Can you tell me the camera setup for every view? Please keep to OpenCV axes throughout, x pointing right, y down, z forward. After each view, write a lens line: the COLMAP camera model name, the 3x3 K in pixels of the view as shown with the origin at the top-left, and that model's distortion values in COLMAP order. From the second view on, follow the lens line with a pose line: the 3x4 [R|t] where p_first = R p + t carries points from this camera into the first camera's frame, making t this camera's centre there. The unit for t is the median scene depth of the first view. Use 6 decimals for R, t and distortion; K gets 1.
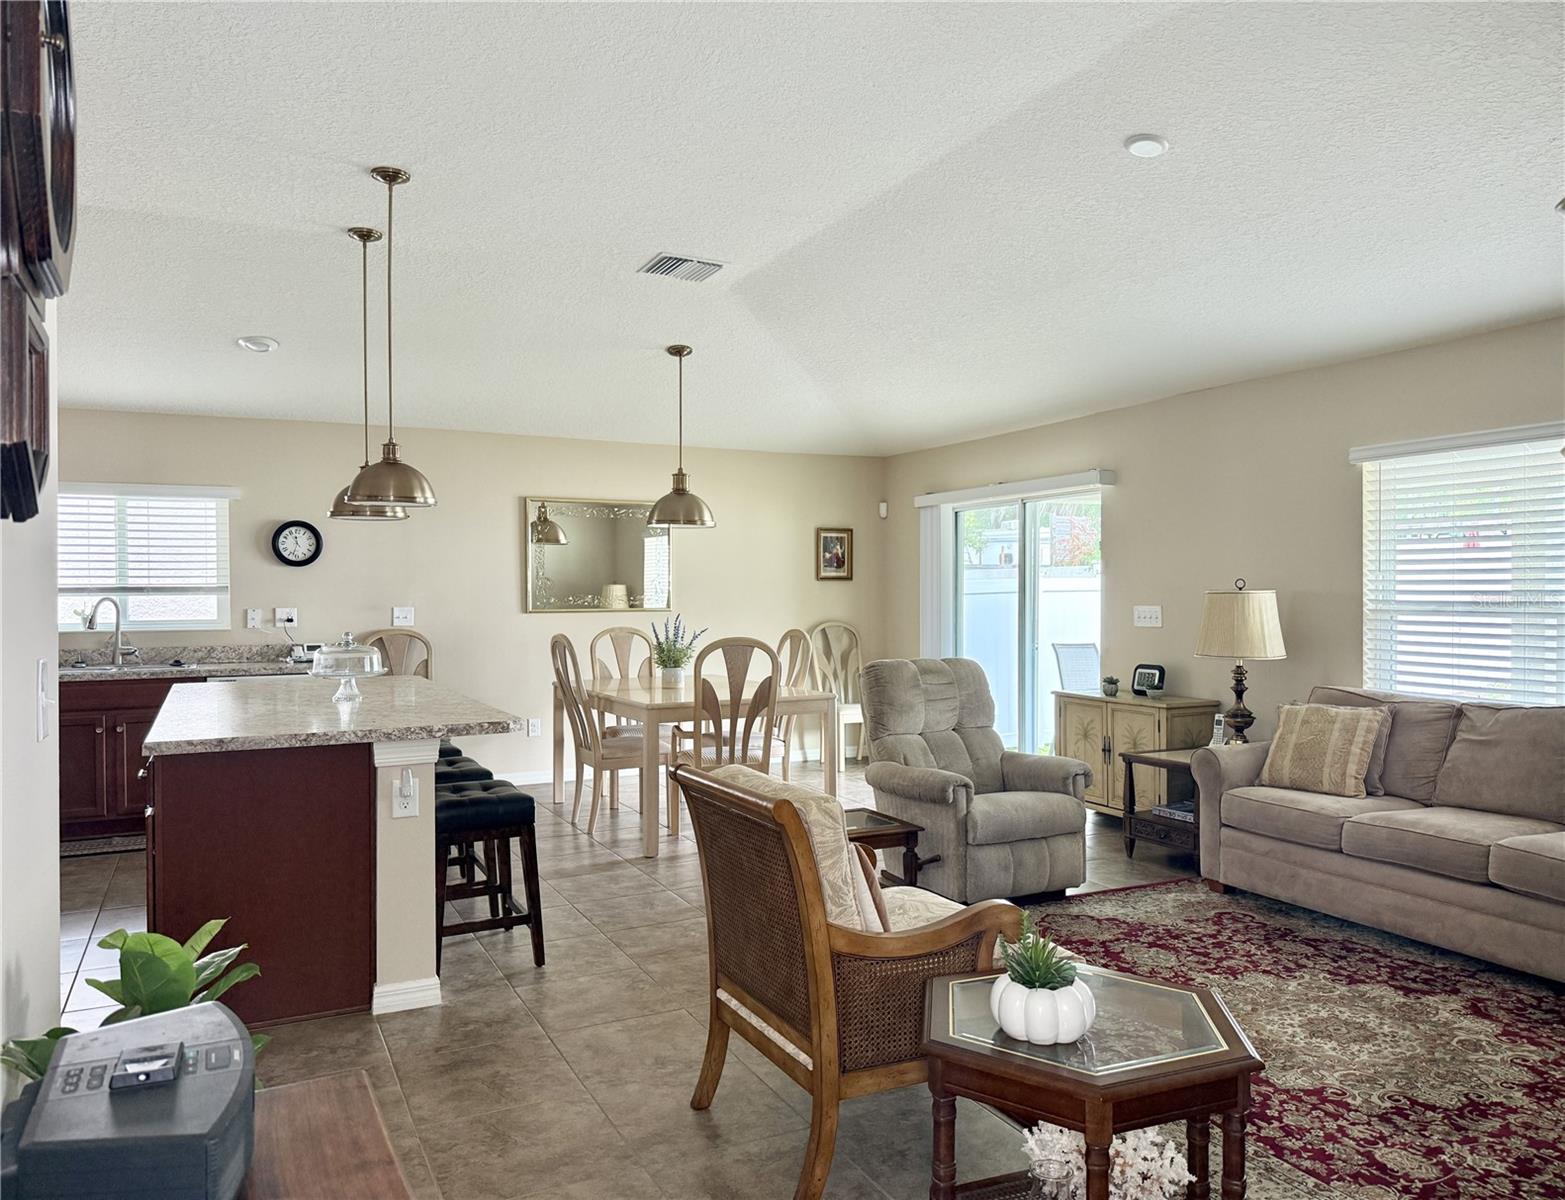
lens RADIAL K [[1186.3, 0, 782.5], [0, 1186.3, 600.0], [0, 0, 1]] dist [0.004887, 0.004418]
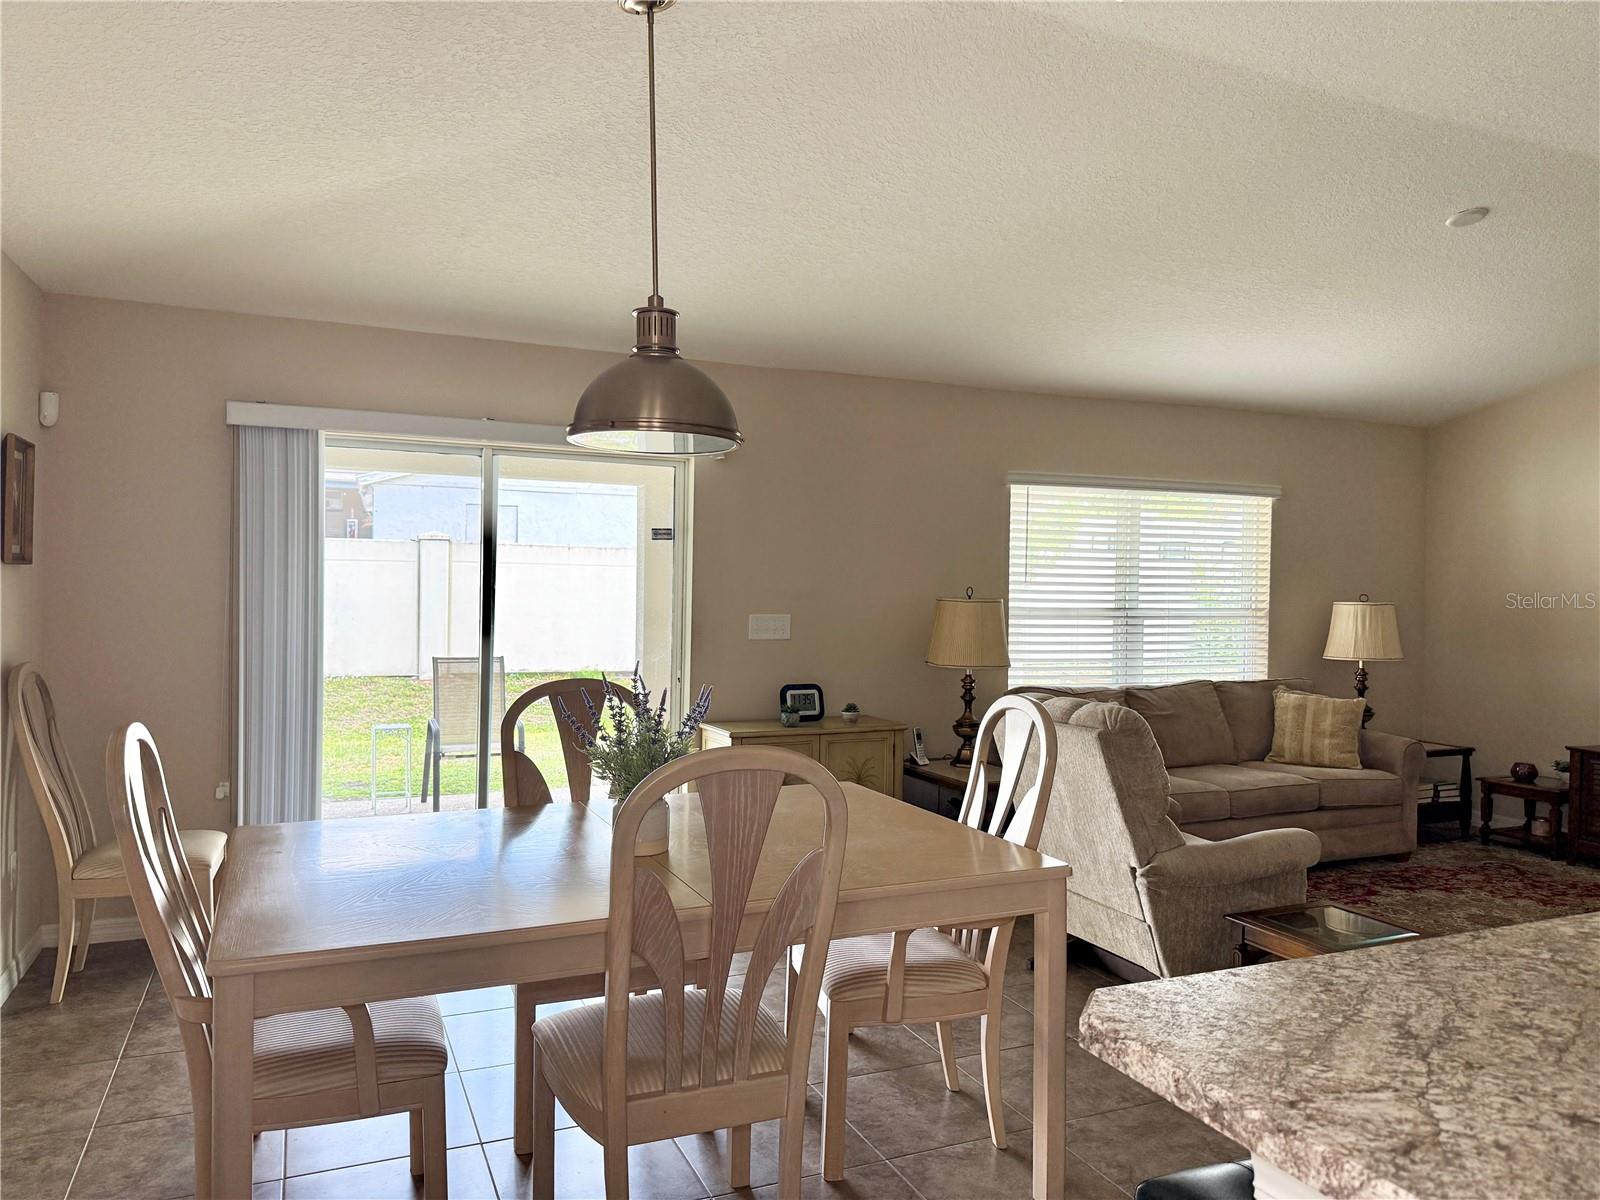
lens RADIAL K [[1116.9, 0, 800.0], [0, 1116.9, 600.0], [0, 0, 1]] dist [0.103167, -0.164699]
pose [[0.032122, -0.006164, 0.999465, -0.477591], [-0.006755, 0.999957, 0.006384, -0.010299], [-0.999461, -0.006956, 0.032079, 0.960341]]
